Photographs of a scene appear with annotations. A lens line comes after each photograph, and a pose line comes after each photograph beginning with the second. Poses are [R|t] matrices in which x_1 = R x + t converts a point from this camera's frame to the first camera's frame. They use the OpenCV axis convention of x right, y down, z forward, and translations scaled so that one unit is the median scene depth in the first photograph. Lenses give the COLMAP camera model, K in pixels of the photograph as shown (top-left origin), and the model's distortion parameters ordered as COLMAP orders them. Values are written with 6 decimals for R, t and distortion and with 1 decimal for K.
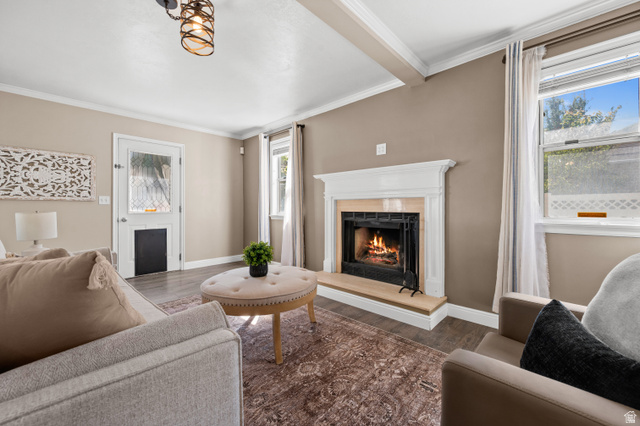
lens RADIAL K [[256.0, 0, 320.0], [0, 256.0, 213.0], [0, 0, 1]] dist [-0.000696, -0.000090]
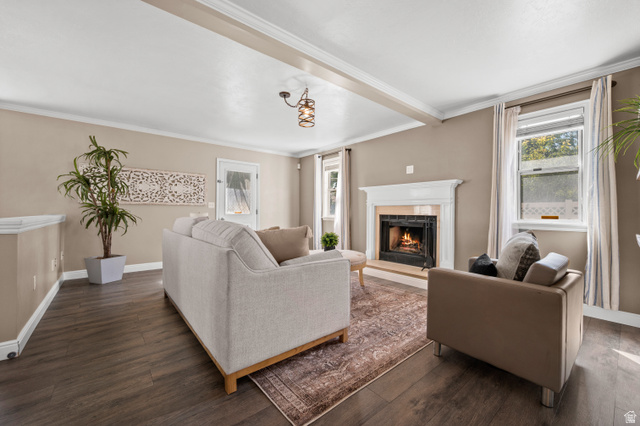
lens RADIAL K [[256.7, 0, 322.4], [0, 256.7, 215.1], [0, 0, 1]] dist [0.001391, 0.000051]
pose [[0.993977, 0.009152, -0.109205, -0.079107], [-0.009992, 0.999925, -0.007143, 0.011661], [0.109132, 0.008192, 0.993994, -0.438470]]
